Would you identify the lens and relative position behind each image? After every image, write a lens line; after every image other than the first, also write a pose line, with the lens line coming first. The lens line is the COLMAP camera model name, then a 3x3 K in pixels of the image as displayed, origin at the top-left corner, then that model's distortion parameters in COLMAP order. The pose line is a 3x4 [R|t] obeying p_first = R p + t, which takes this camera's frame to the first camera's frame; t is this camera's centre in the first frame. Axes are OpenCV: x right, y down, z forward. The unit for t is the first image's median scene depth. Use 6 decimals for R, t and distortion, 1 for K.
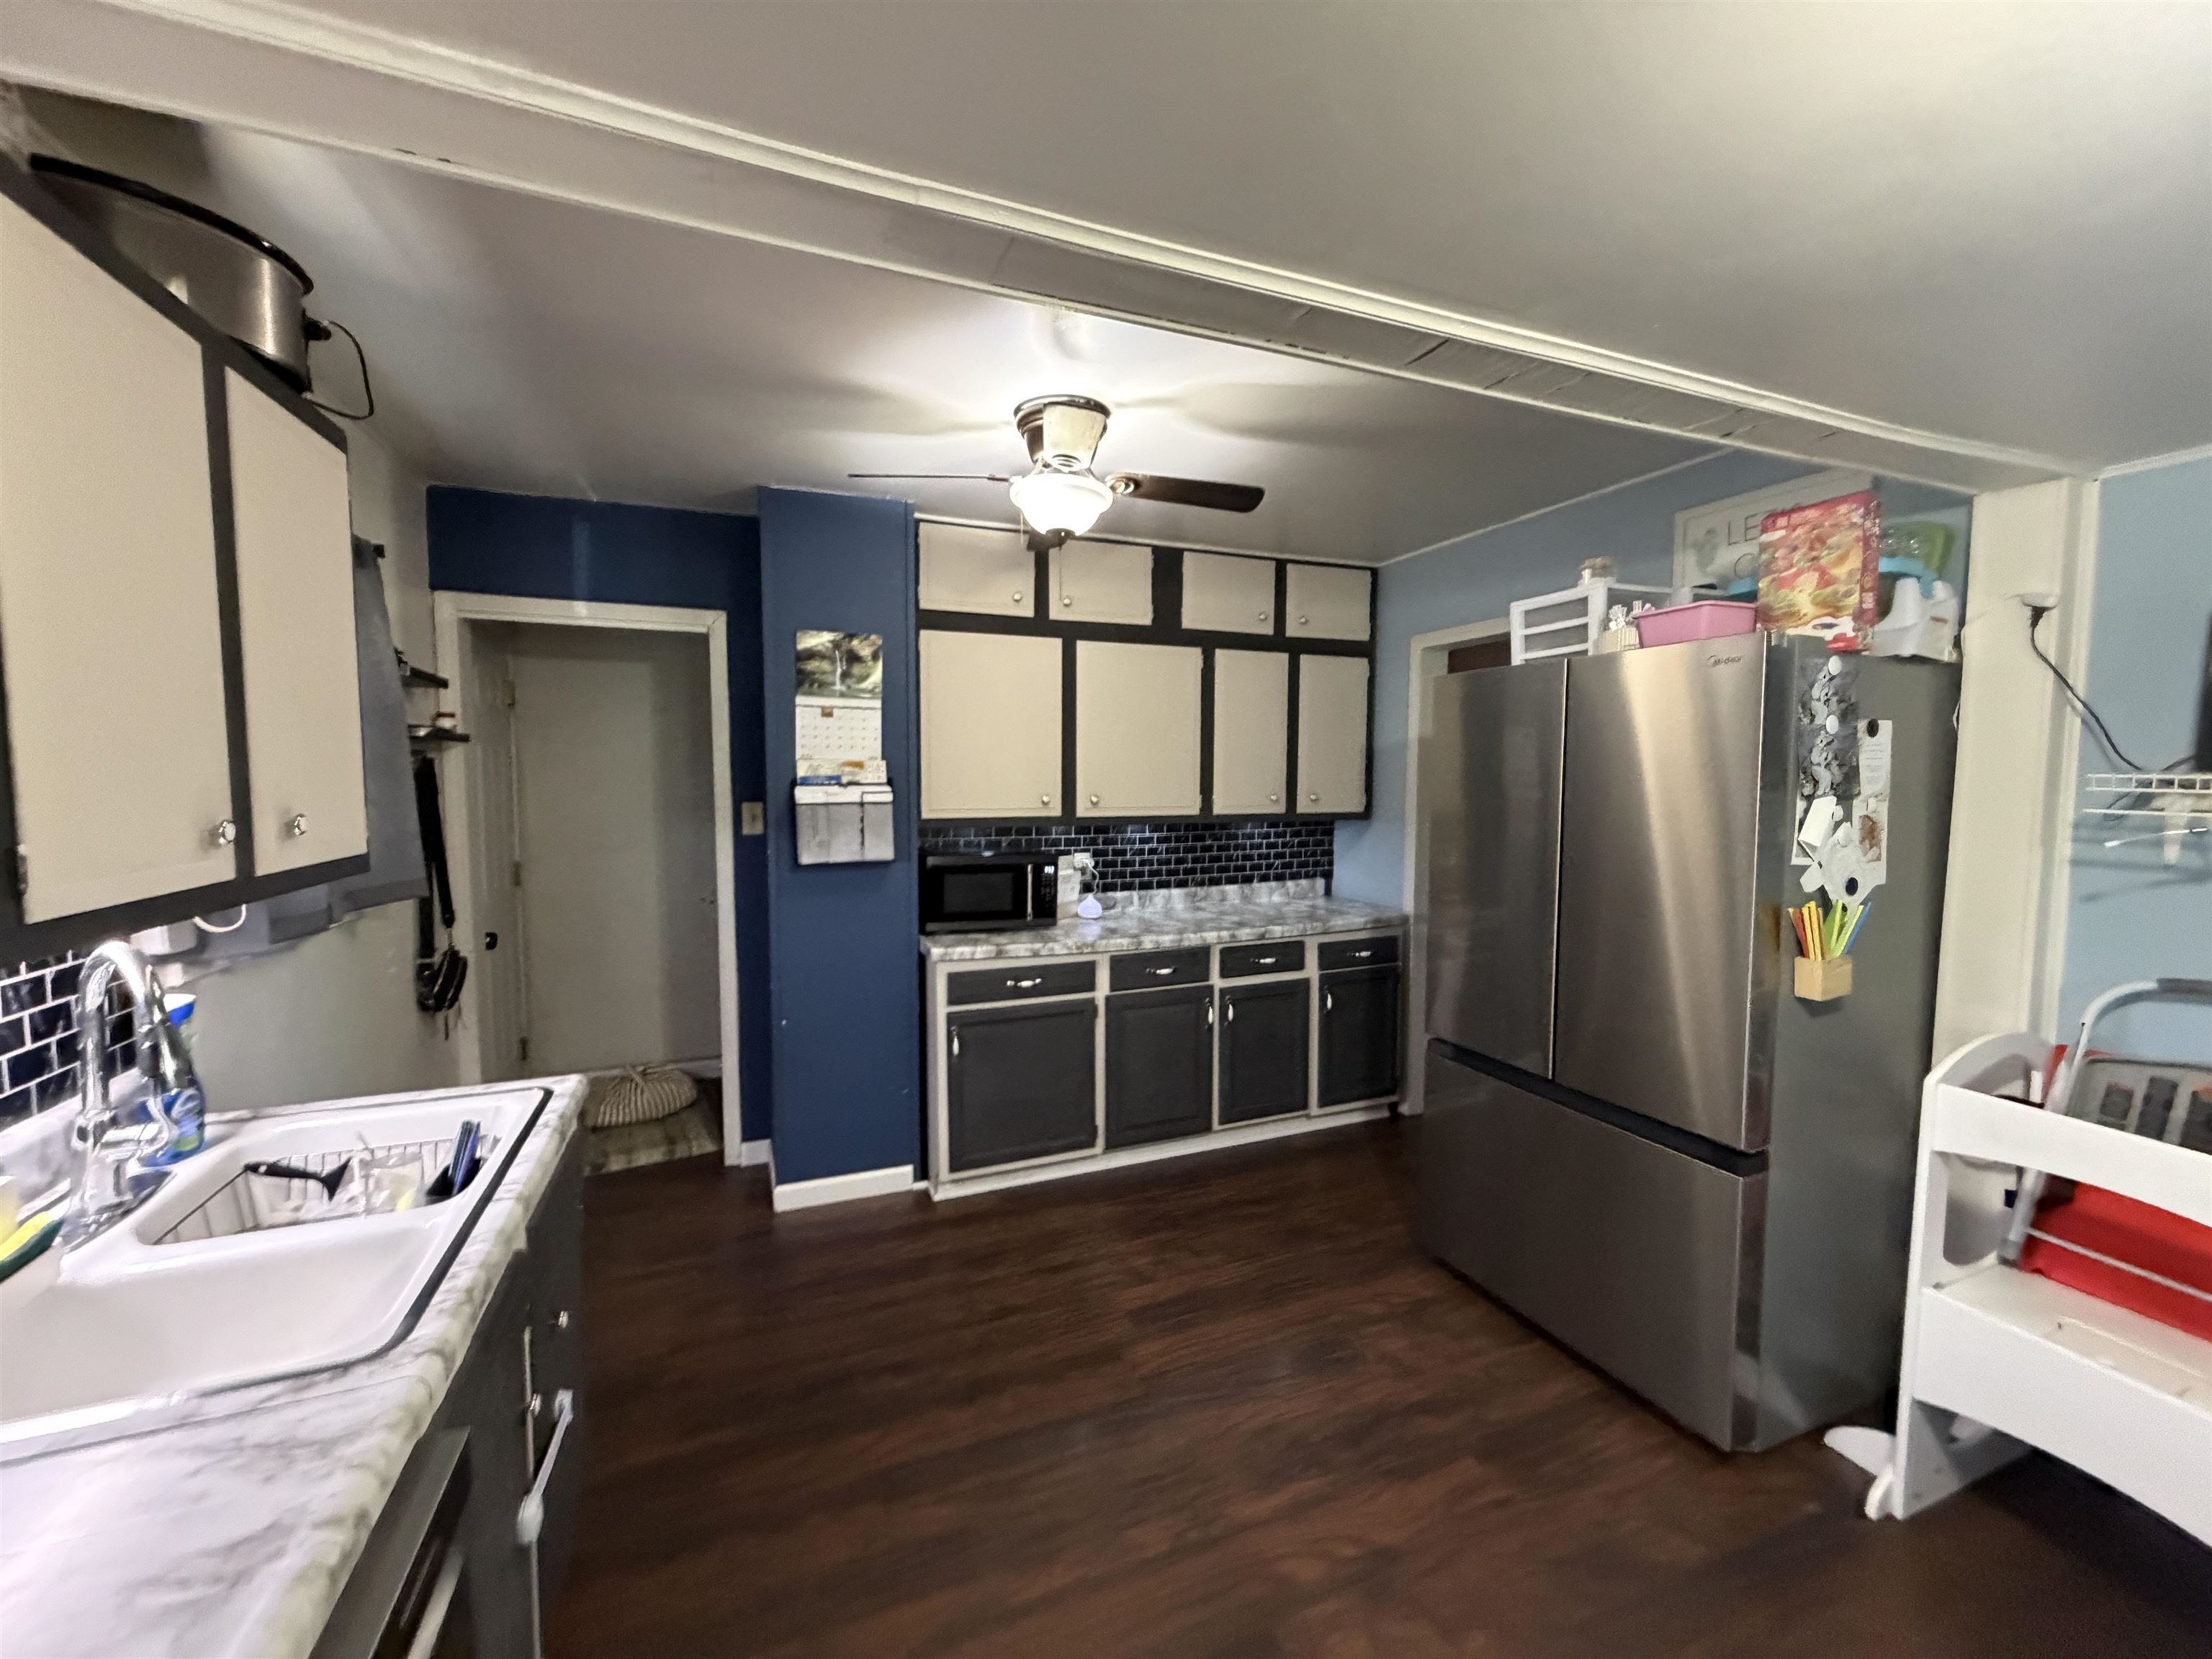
lens RADIAL K [[875.0, 0, 1102.3], [0, 875.0, 820.7], [0, 0, 1]] dist [-0.002909, 0.000246]
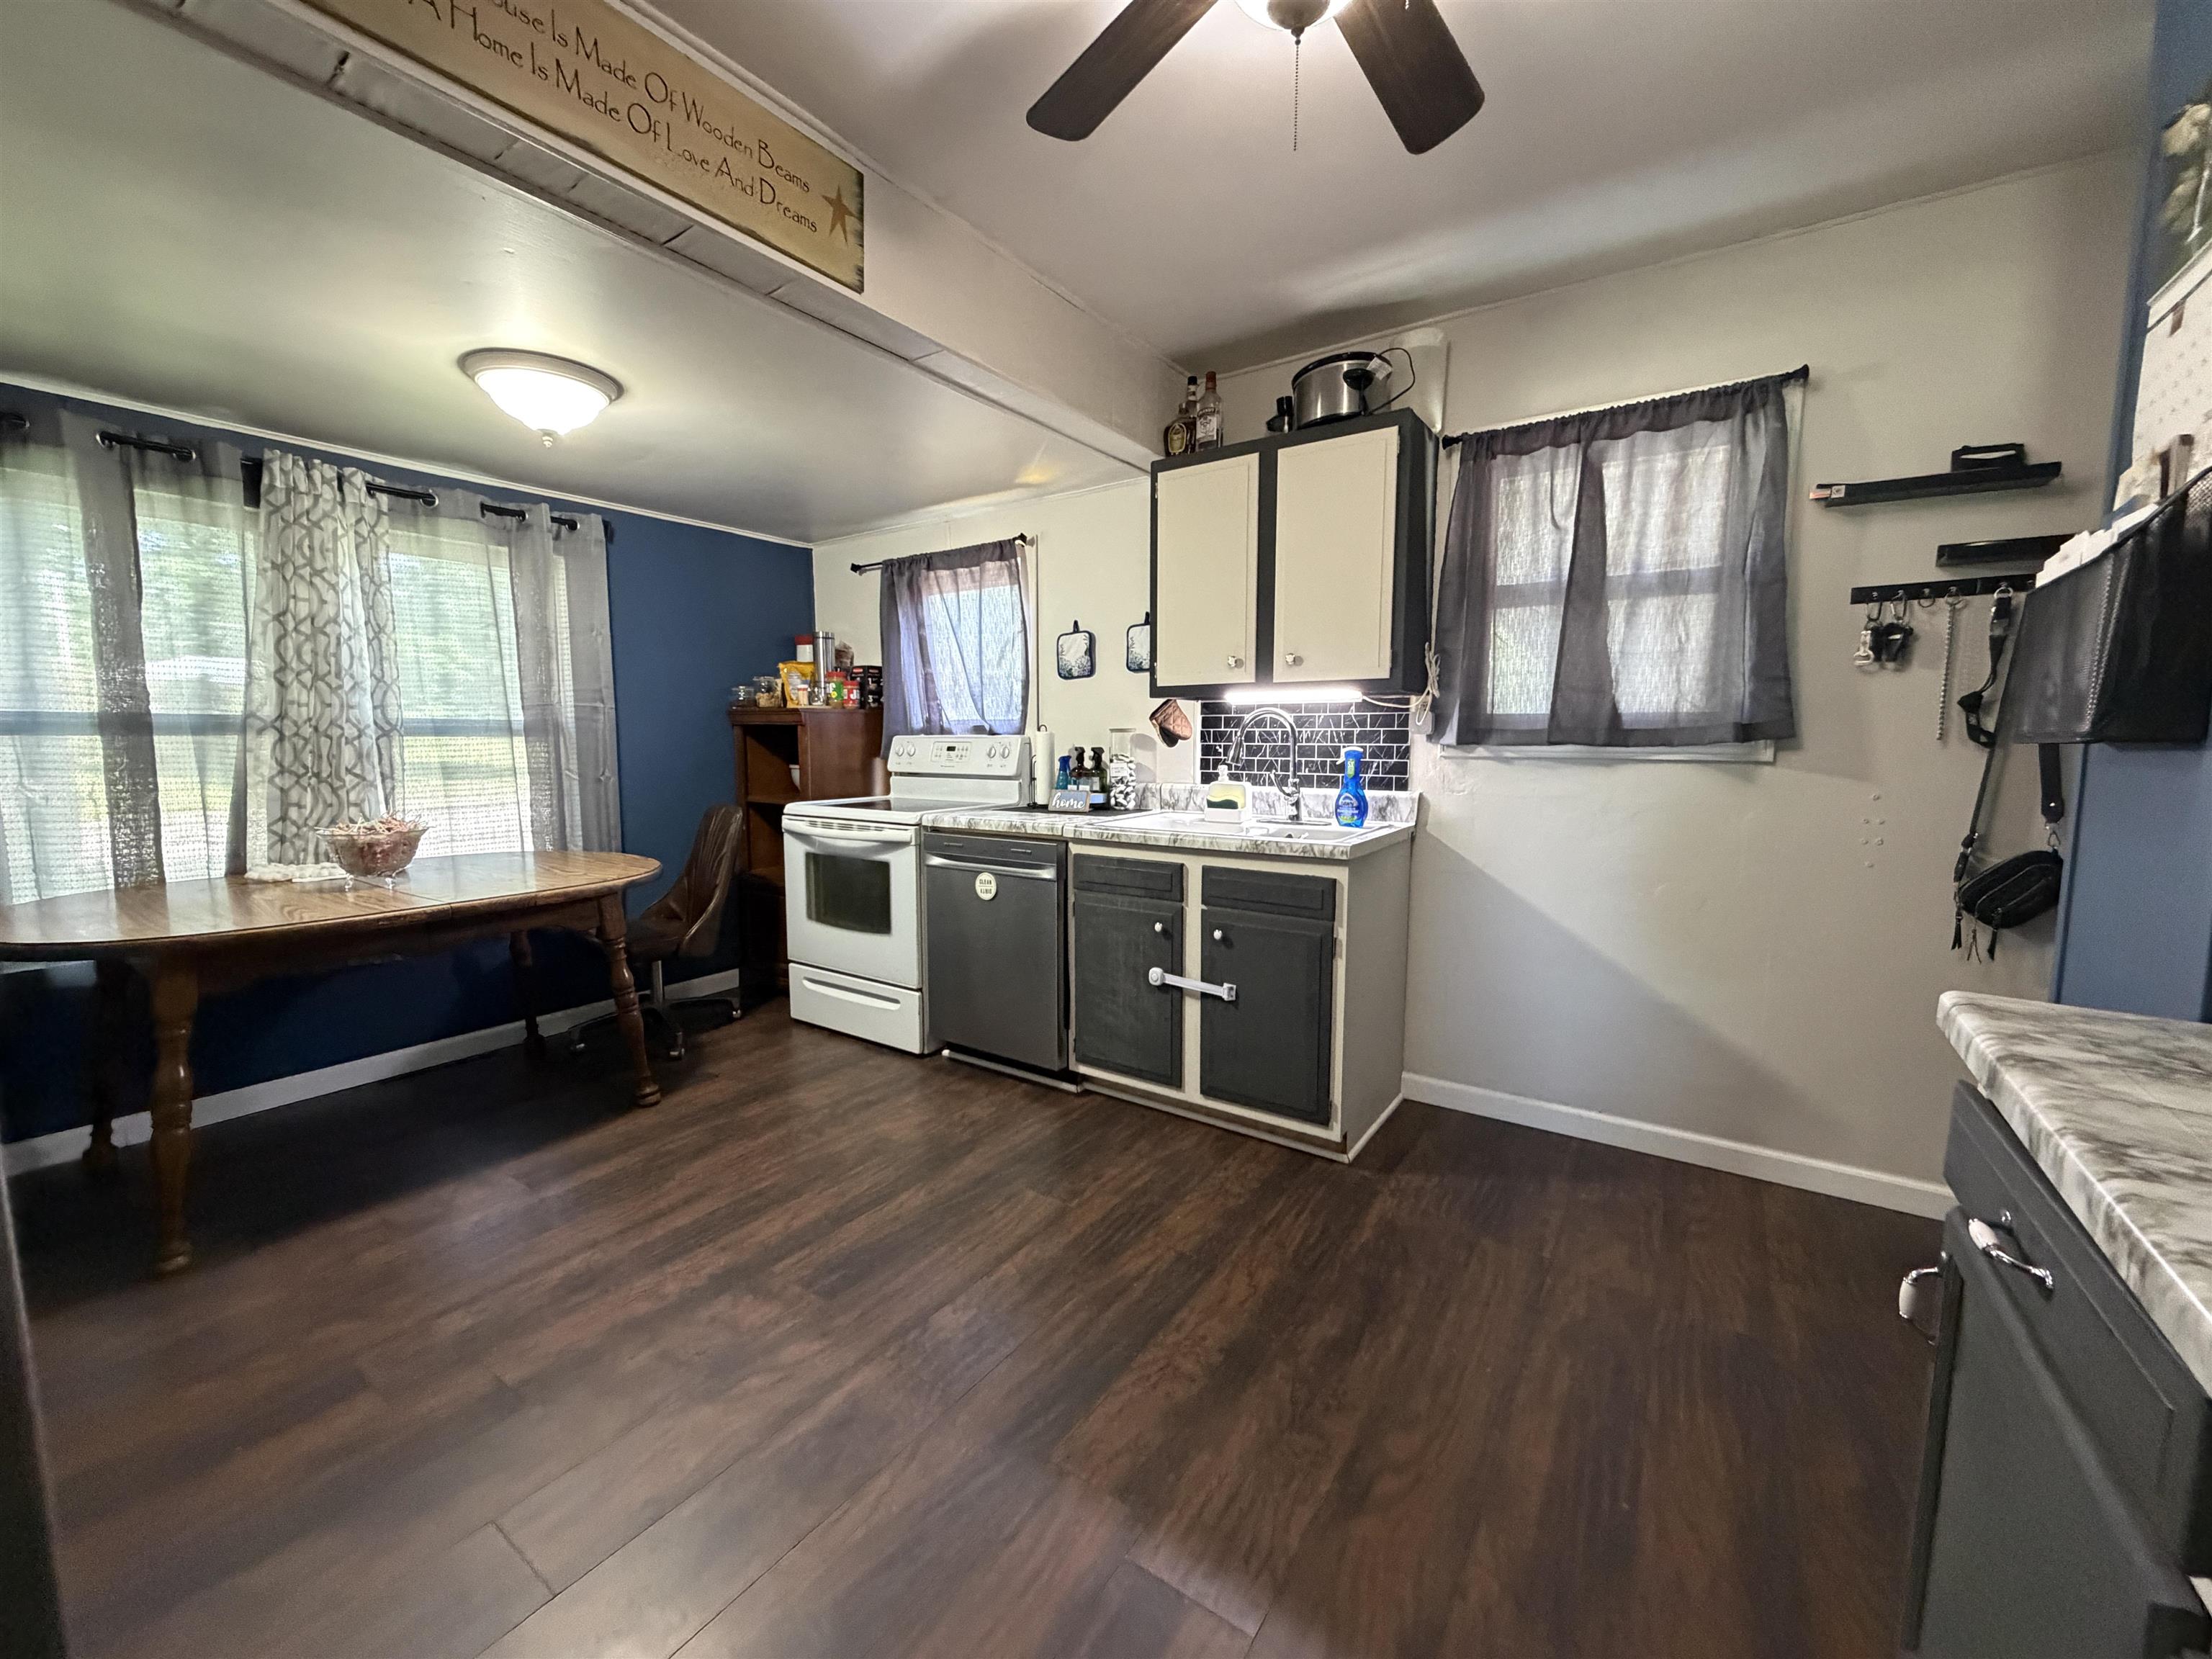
lens RADIAL K [[875.0, 0, 1106.8], [0, 875.0, 831.1], [0, 0, 1]] dist [-0.002909, 0.000246]
pose [[-0.832771, 0.062548, -0.550073, 0.347188], [-0.031718, 0.986575, 0.160201, 0.056539], [0.552709, 0.150858, -0.819607, 1.477172]]
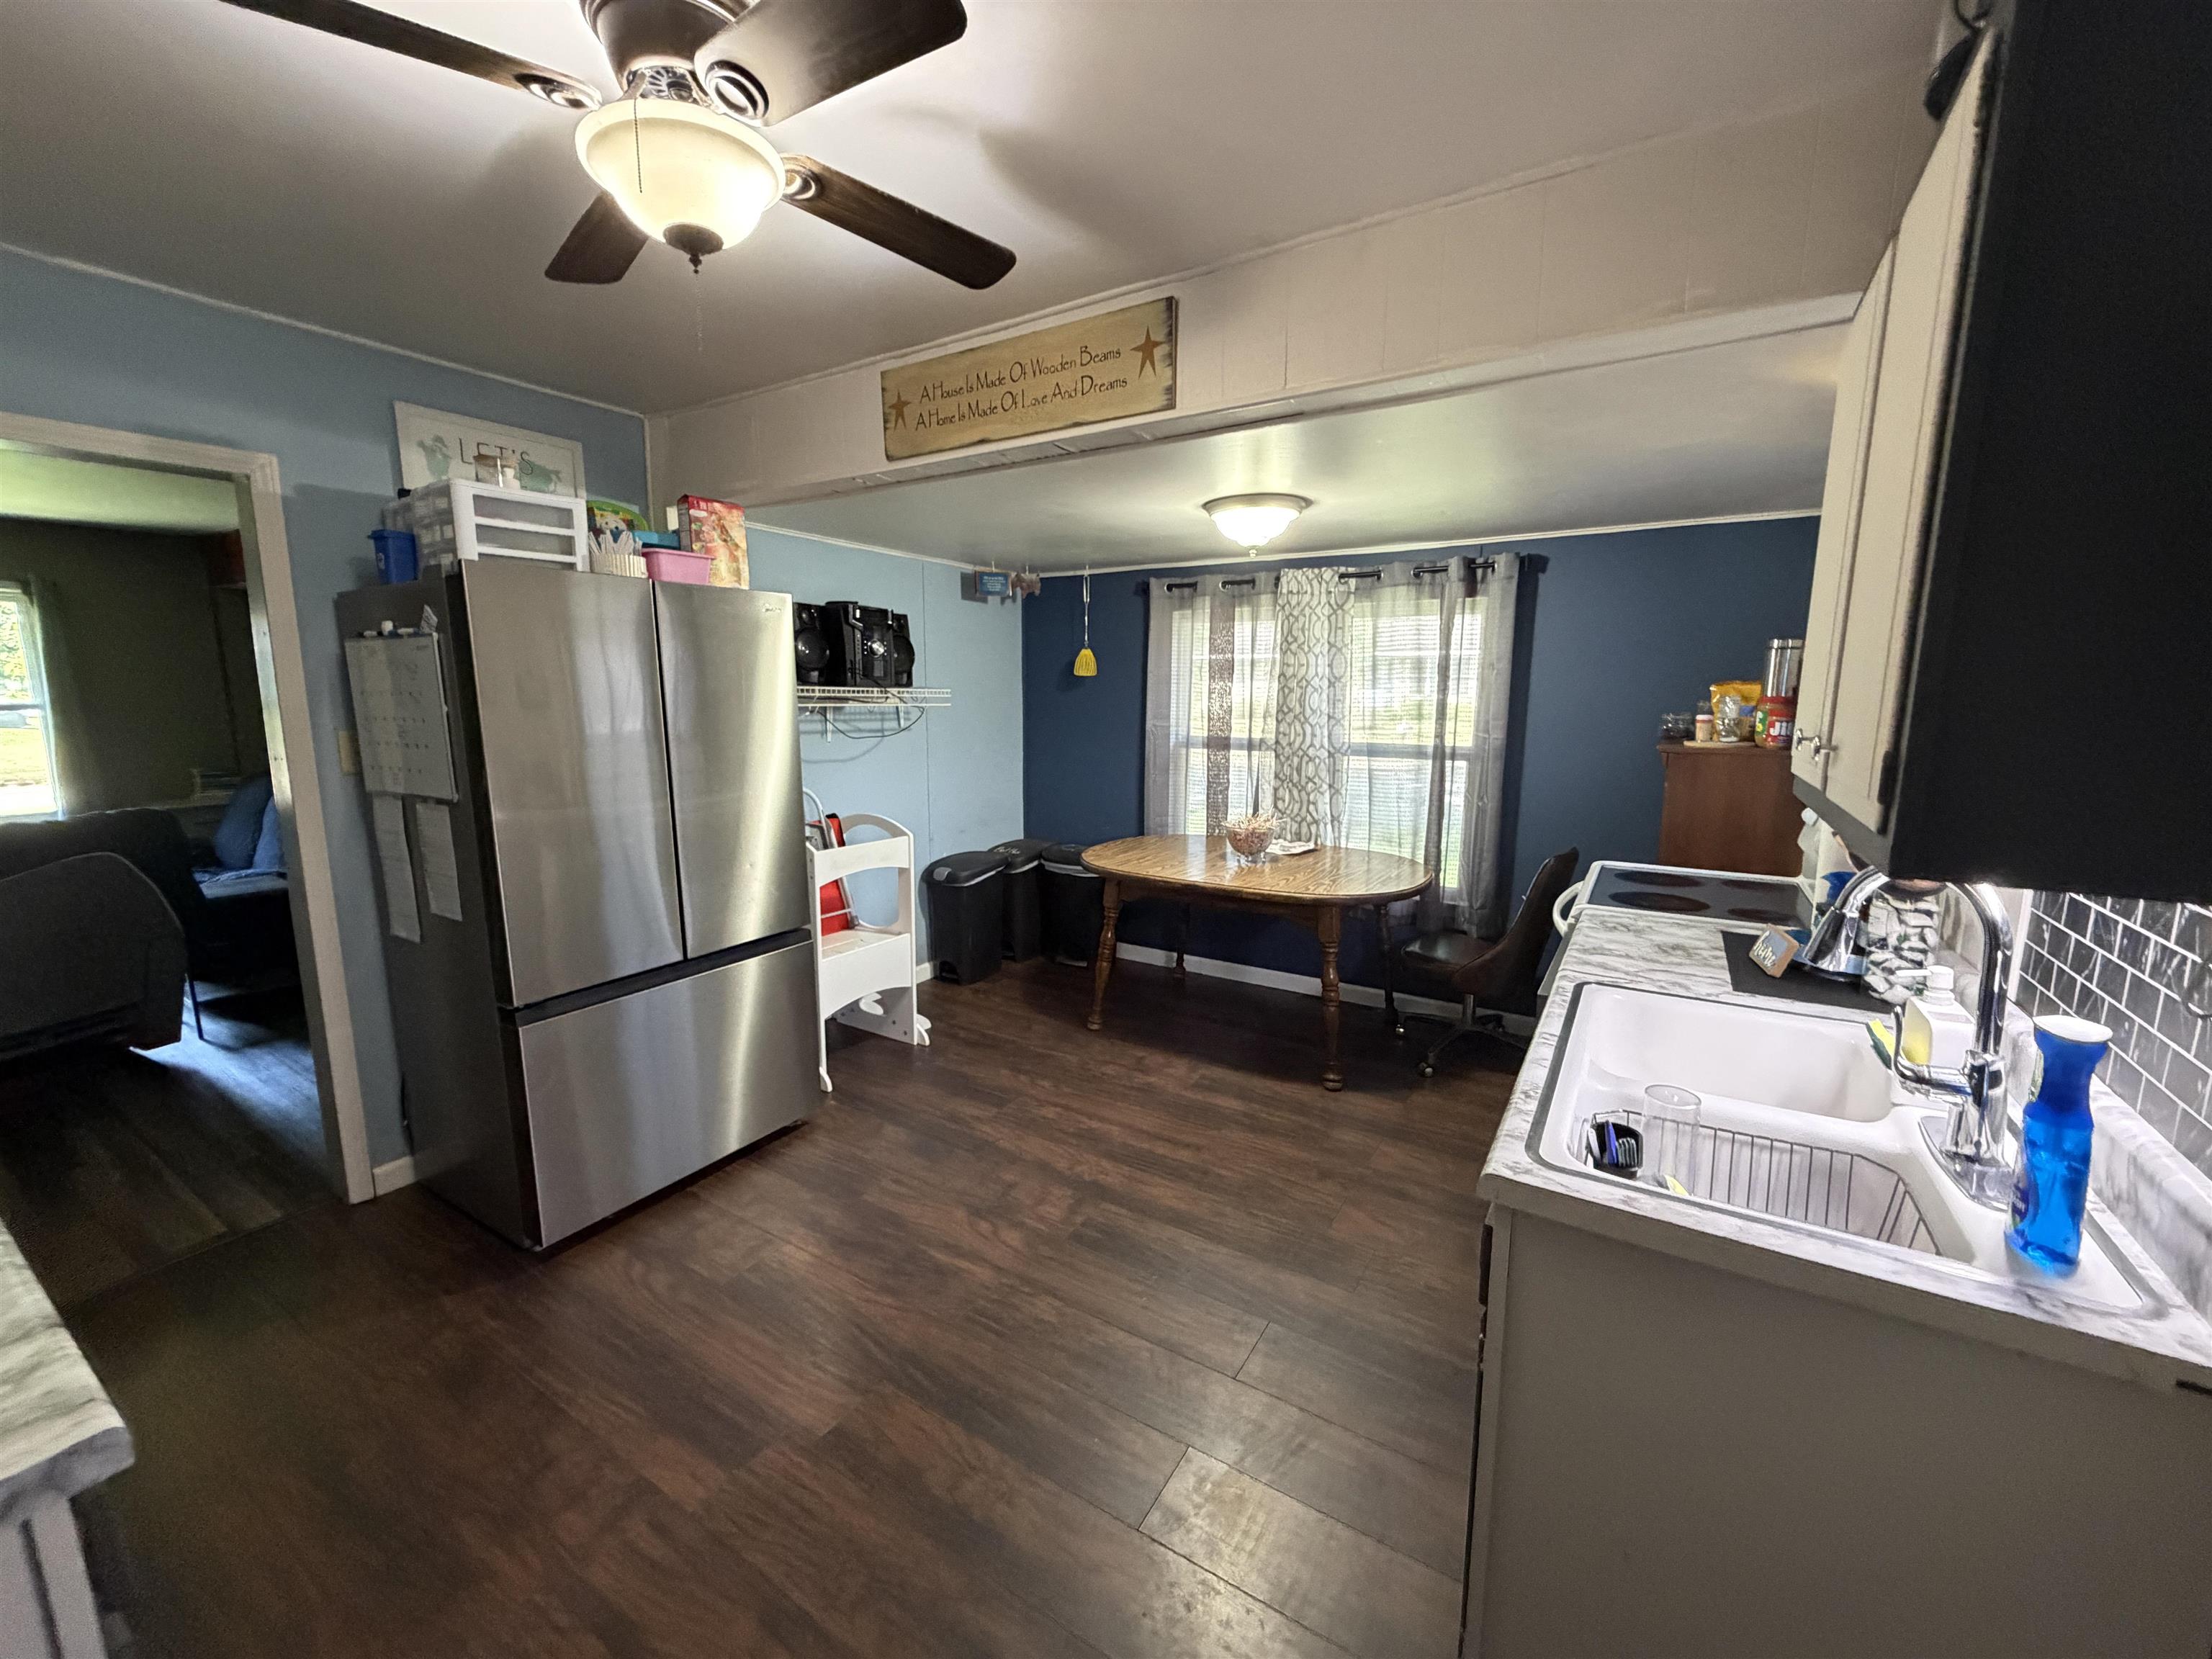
lens RADIAL K [[875.0, 0, 1105.9], [0, 875.0, 831.5], [0, 0, 1]] dist [-0.002909, 0.000246]
pose [[-0.584184, -0.131764, 0.800854, -0.710700], [0.045333, 0.979896, 0.194290, -0.064301], [-0.810354, 0.149807, -0.566467, 1.209557]]
